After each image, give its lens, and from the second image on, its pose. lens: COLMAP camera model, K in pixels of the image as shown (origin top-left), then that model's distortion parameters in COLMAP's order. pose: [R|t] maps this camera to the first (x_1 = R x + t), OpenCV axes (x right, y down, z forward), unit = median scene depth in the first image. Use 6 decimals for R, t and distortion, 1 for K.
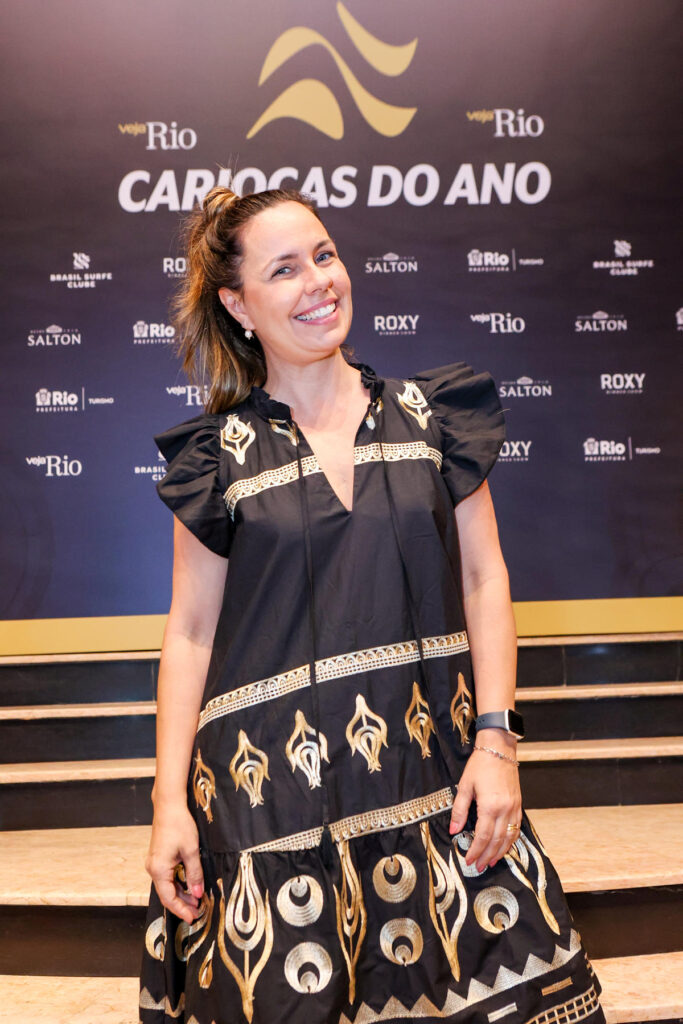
lens RADIAL K [[1151.7, 0, 335.8], [0, 1151.7, 517.5], [0, 0, 1]] dist [-0.064422, 0.133286]
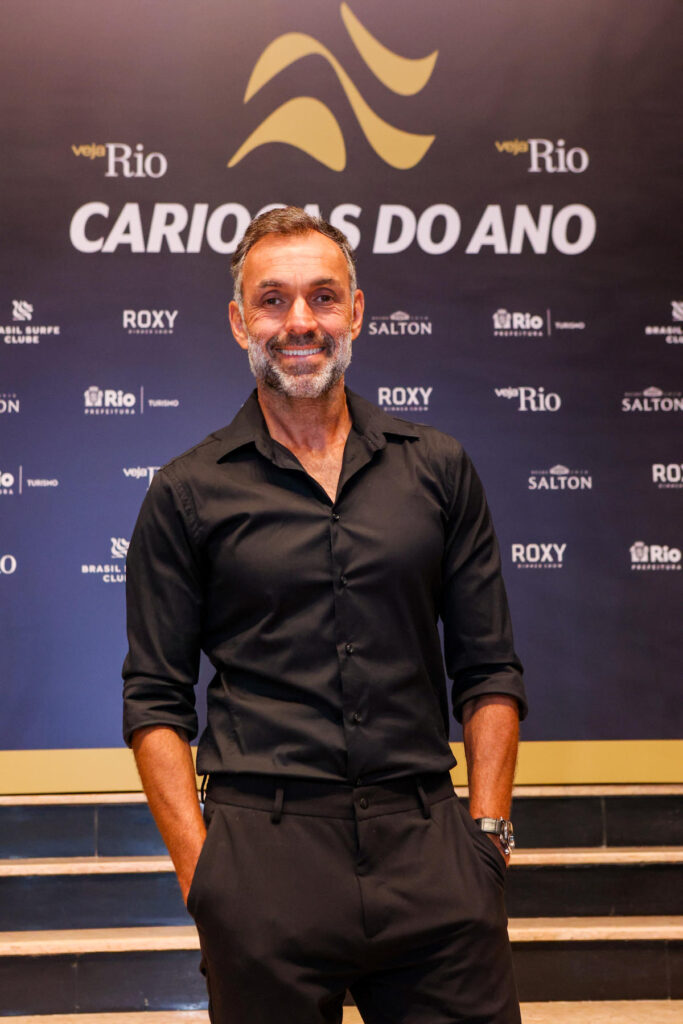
lens RADIAL K [[1564.1, 0, 338.6], [0, 1564.1, 506.3], [0, 0, 1]] dist [0.067163, -0.100331]
pose [[0.999522, 0.023446, 0.020173, -0.015478], [-0.022240, 0.998065, -0.058065, -0.024158], [-0.021495, 0.057589, 0.998109, -0.113865]]
